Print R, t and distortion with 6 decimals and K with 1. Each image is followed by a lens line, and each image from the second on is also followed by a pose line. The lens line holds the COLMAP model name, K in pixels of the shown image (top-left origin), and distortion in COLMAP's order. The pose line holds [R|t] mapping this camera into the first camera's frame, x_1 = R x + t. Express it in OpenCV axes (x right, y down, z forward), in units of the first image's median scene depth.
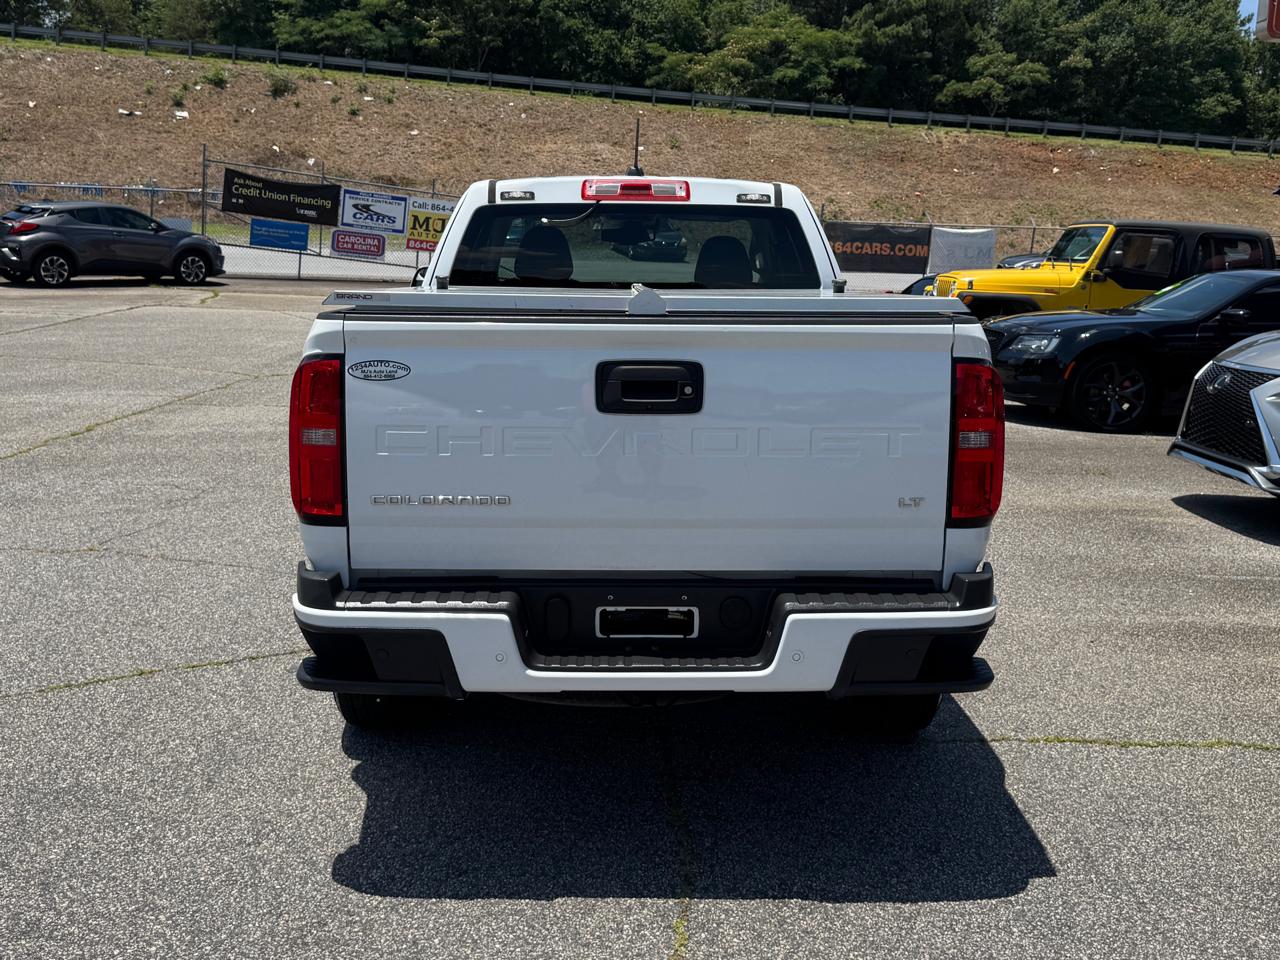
lens RADIAL K [[1426.4, 0, 661.2], [0, 1426.4, 489.7], [0, 0, 1]] dist [0.008027, 0.000000]
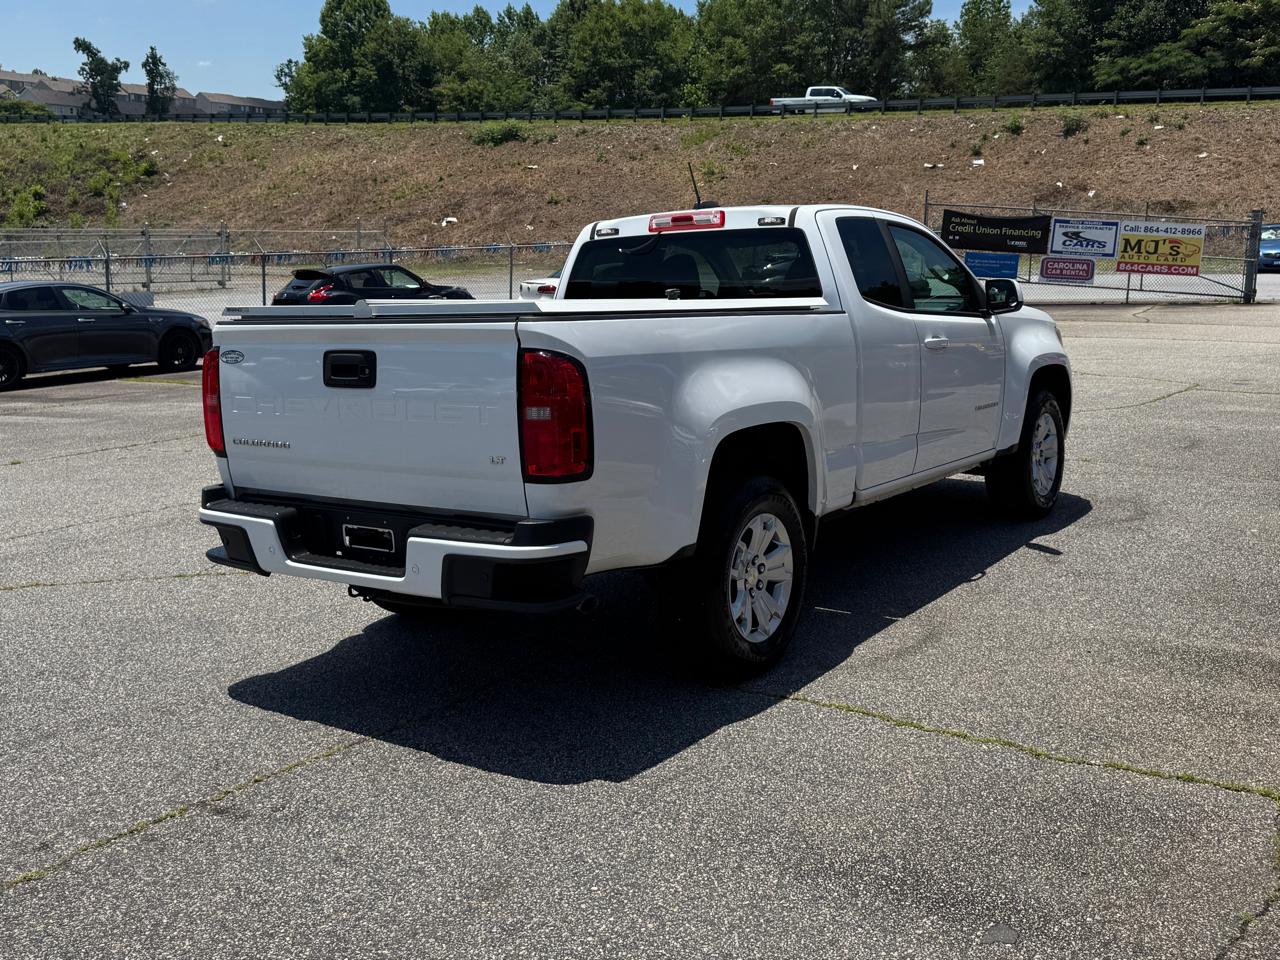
lens RADIAL K [[1351.6, 0, 647.8], [0, 1351.6, 475.9], [0, 0, 1]] dist [0.018787, 0.000000]
pose [[0.766720, 0.049345, -0.640083, 0.342335], [-0.064836, 0.997896, -0.000734, 0.004904], [0.638700, 0.042063, 0.768306, 0.047224]]
